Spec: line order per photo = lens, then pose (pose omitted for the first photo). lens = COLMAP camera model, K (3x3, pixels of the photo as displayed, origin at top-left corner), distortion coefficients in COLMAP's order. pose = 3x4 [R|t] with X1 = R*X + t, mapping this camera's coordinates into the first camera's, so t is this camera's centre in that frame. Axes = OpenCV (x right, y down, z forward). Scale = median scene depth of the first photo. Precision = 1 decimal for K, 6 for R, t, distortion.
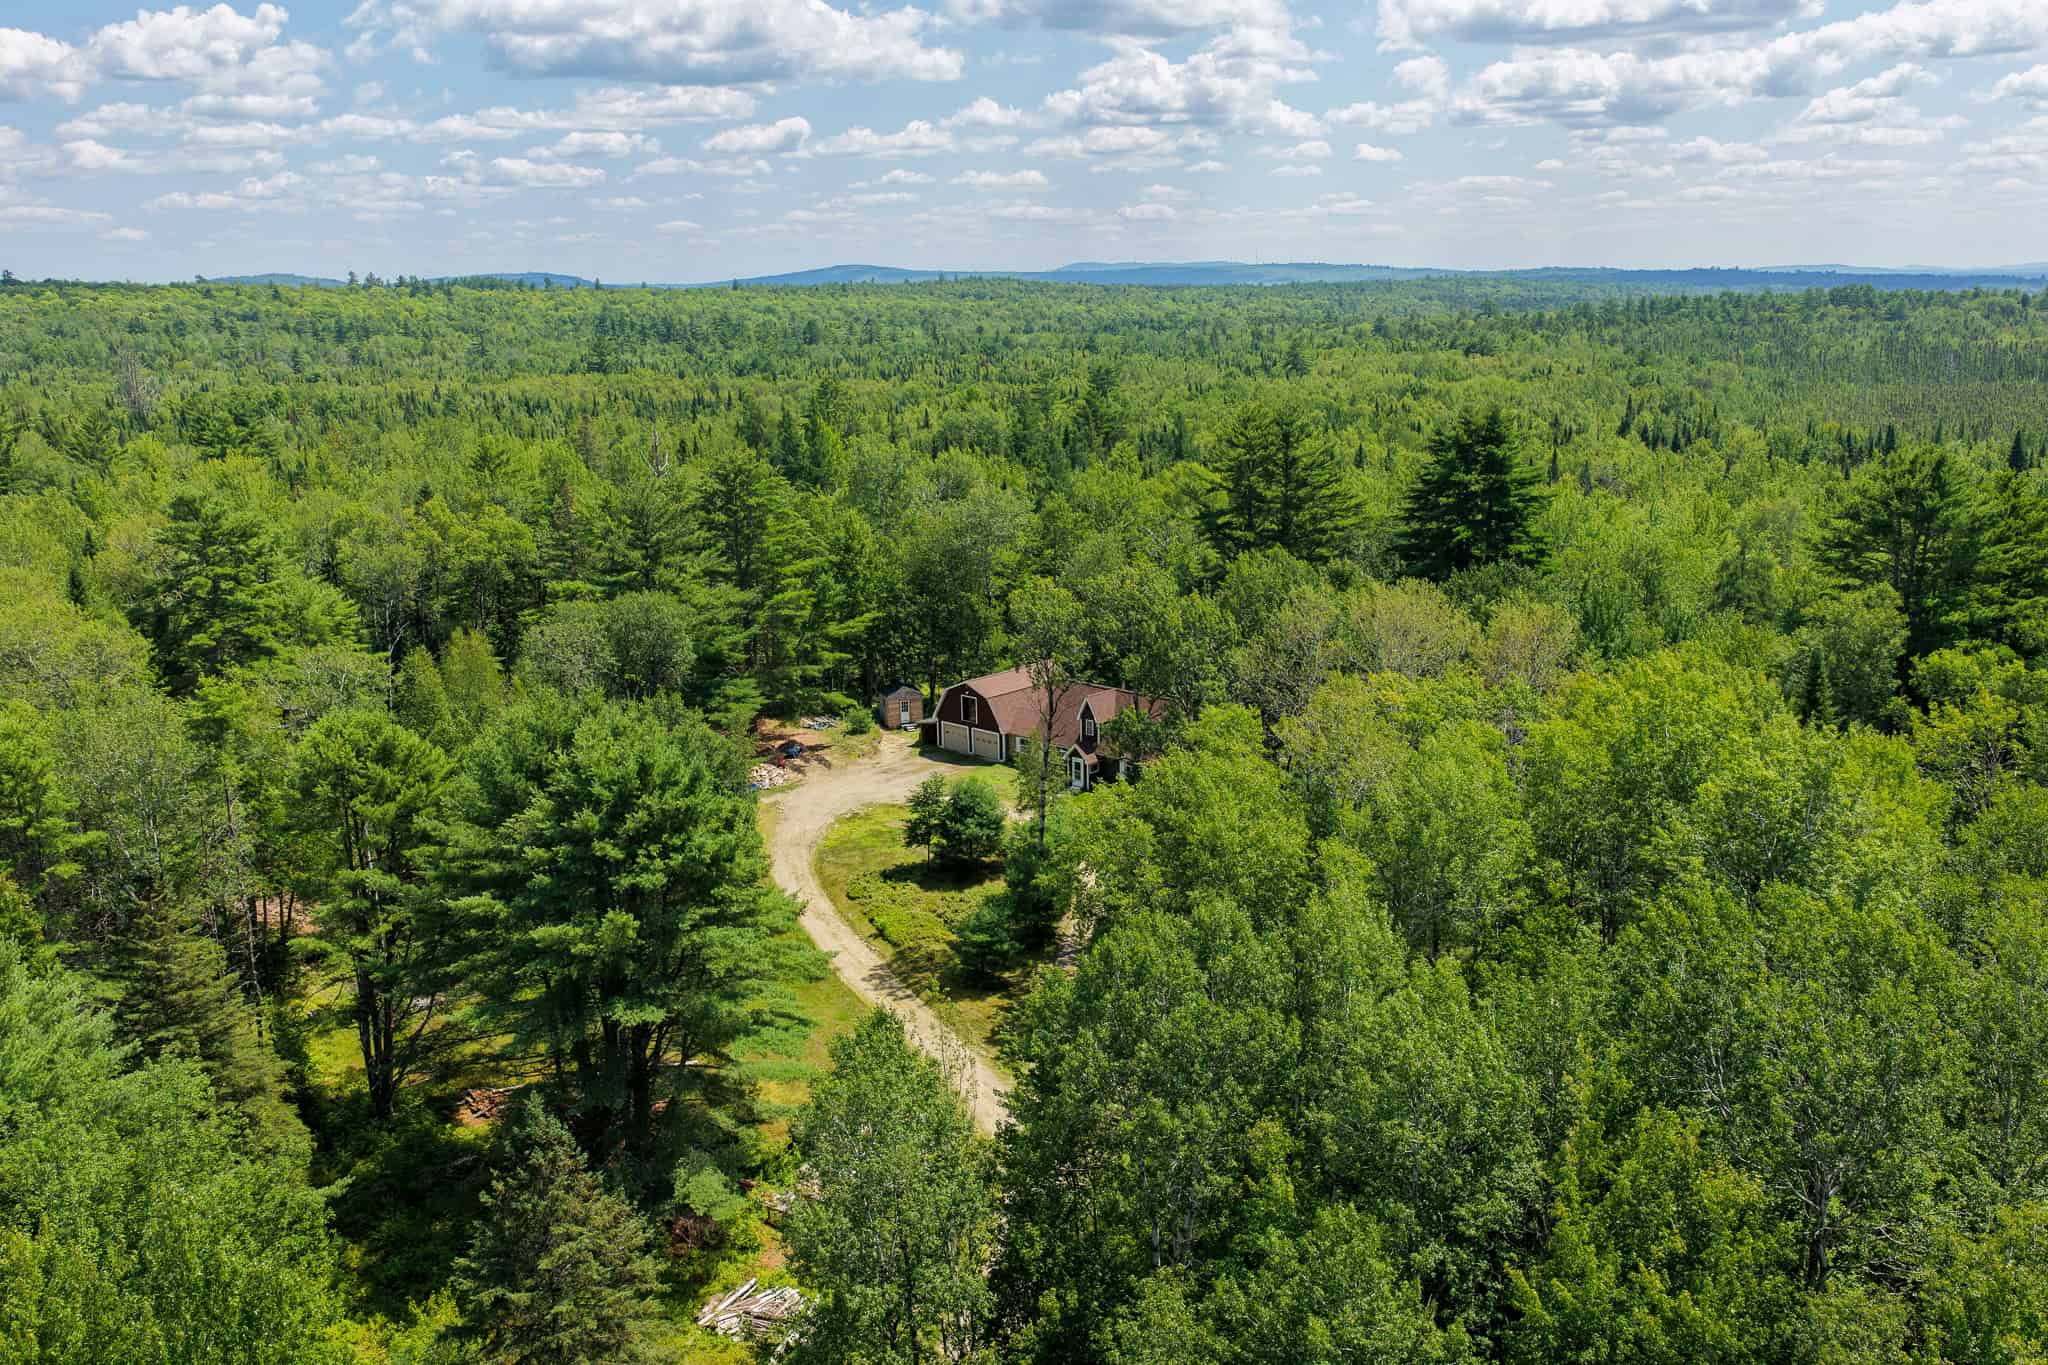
lens RADIAL K [[1719.1, 0, 1026.4], [0, 1719.1, 686.5], [0, 0, 1]] dist [0.013125, -0.018869]
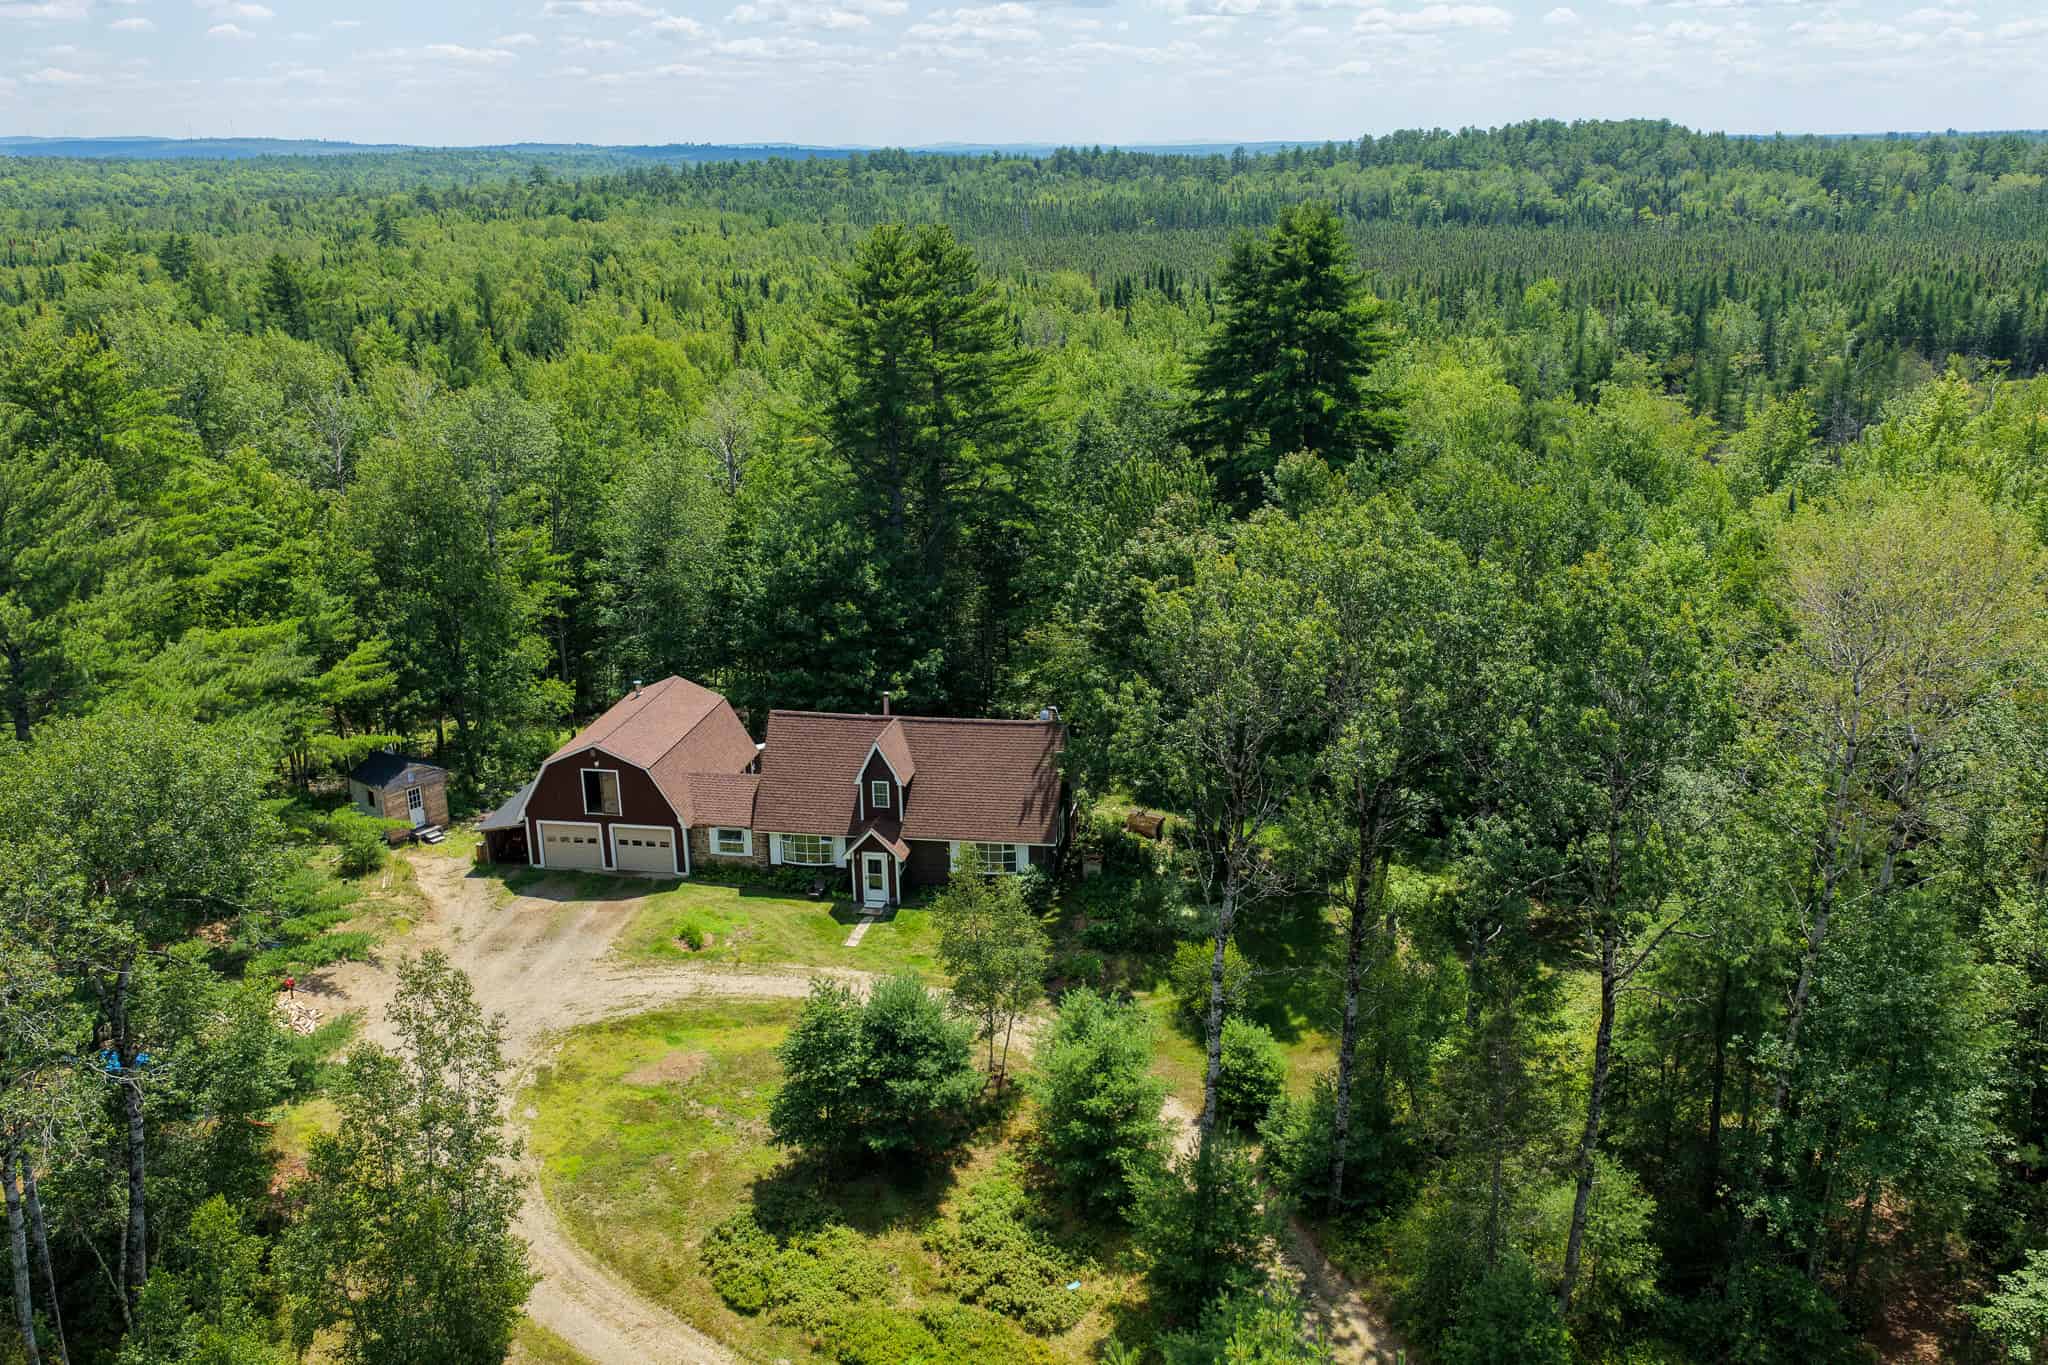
lens RADIAL K [[1719.1, 0, 1025.7], [0, 1719.1, 675.0], [0, 0, 1]] dist [0.013125, -0.018869]
pose [[0.846897, -0.155646, 0.508469, -0.187505], [0.125071, 0.987683, 0.094021, -0.056700], [-0.516840, -0.016032, 0.855932, 0.461979]]
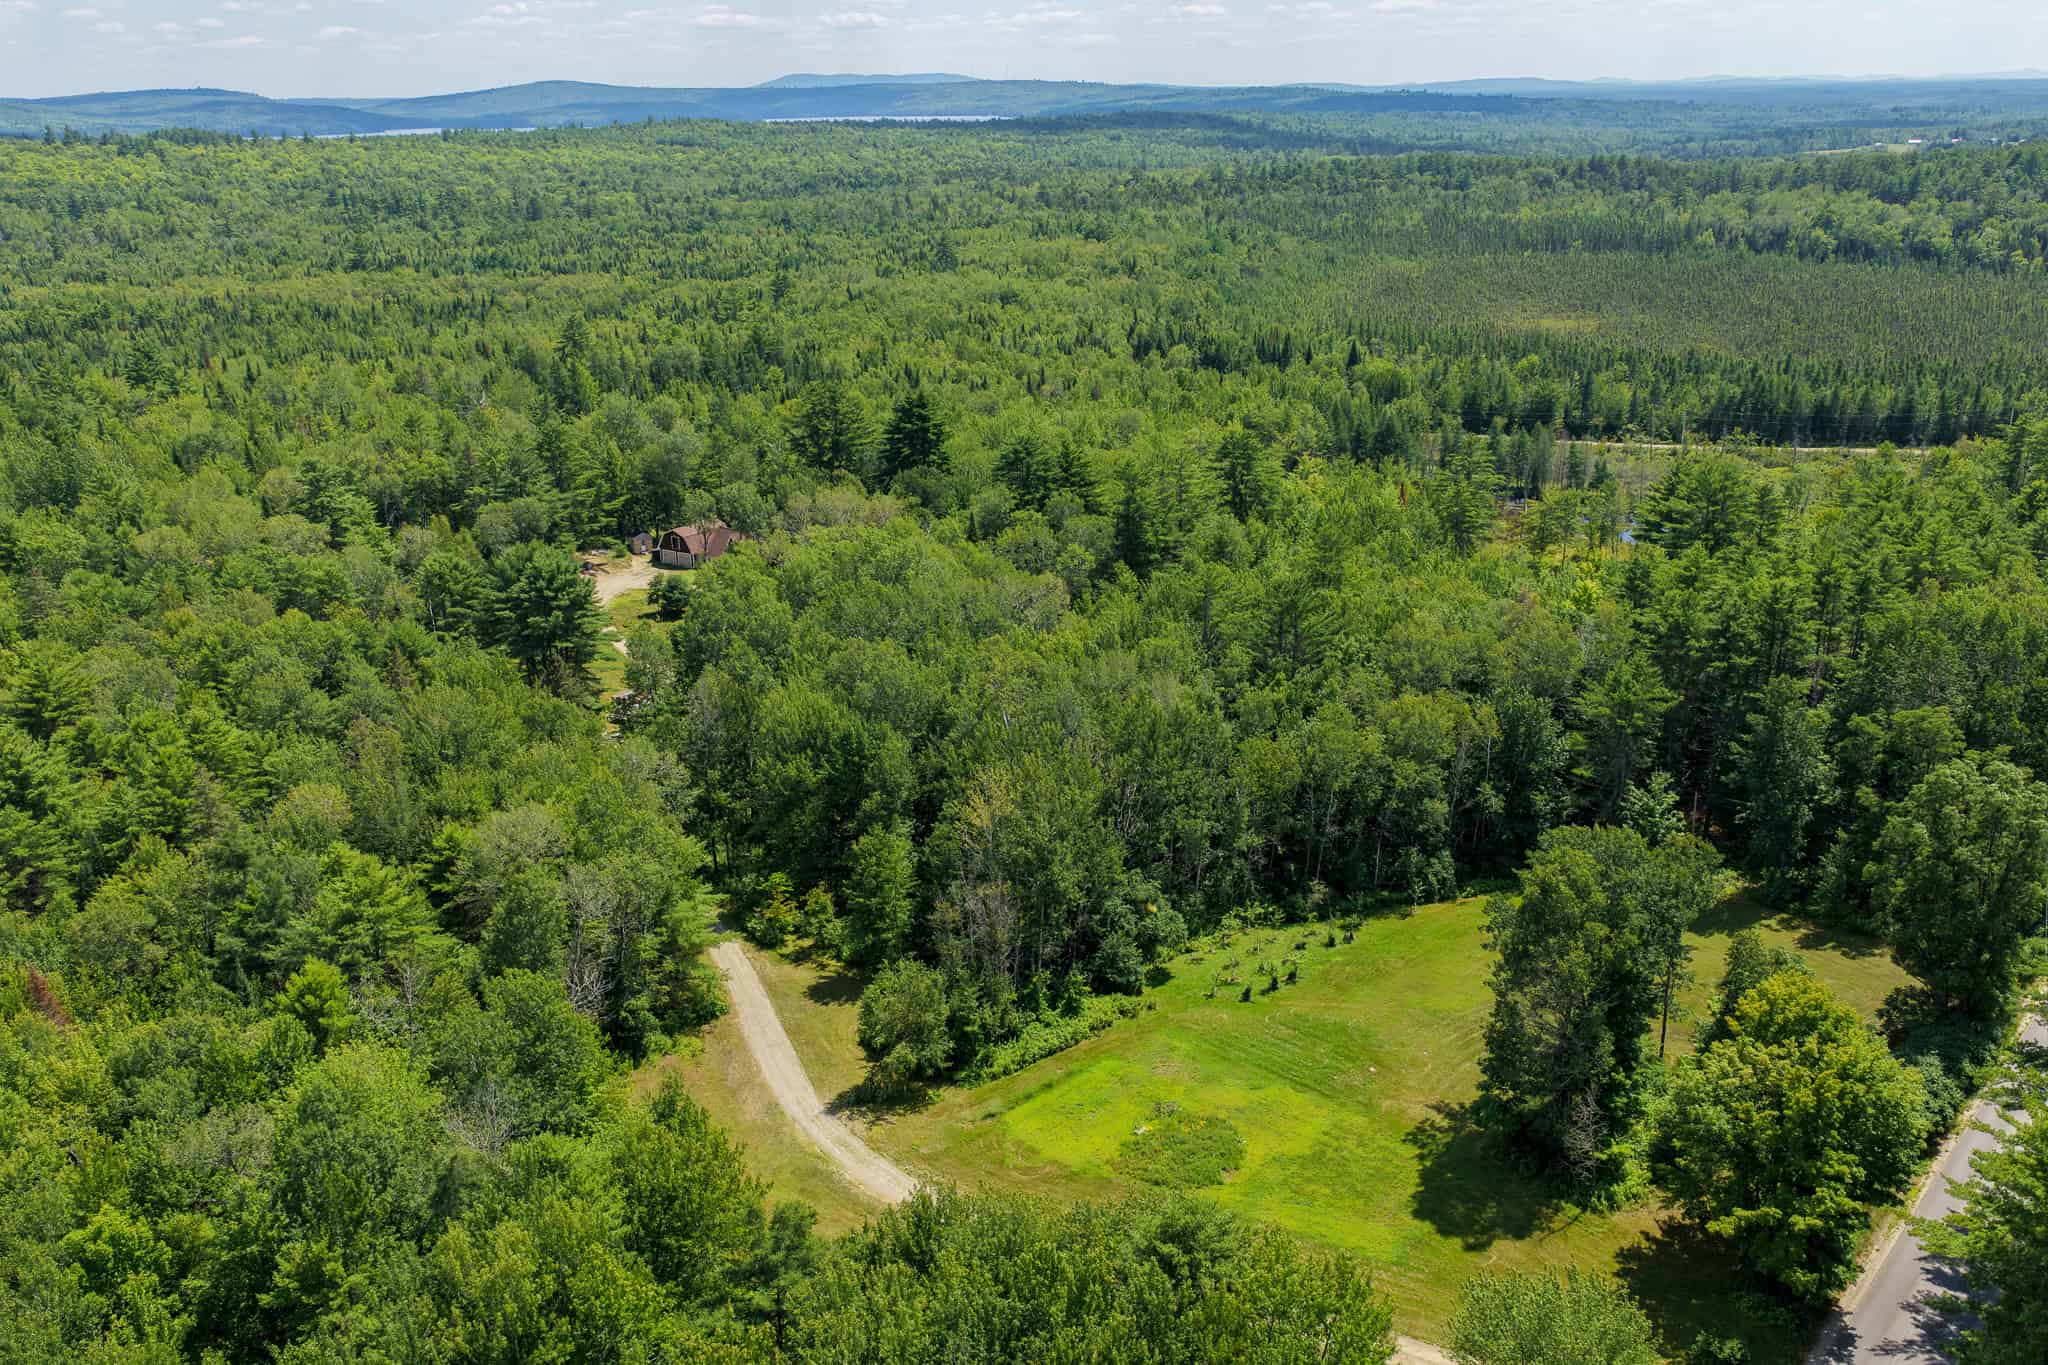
lens RADIAL K [[1719.1, 0, 1028.1], [0, 1719.1, 681.0], [0, 0, 1]] dist [0.013125, -0.018869]
pose [[0.987782, -0.049238, 0.147859, 0.071088], [0.034474, 0.994309, 0.100805, -0.015451], [-0.151981, -0.094476, 0.983858, -1.104016]]
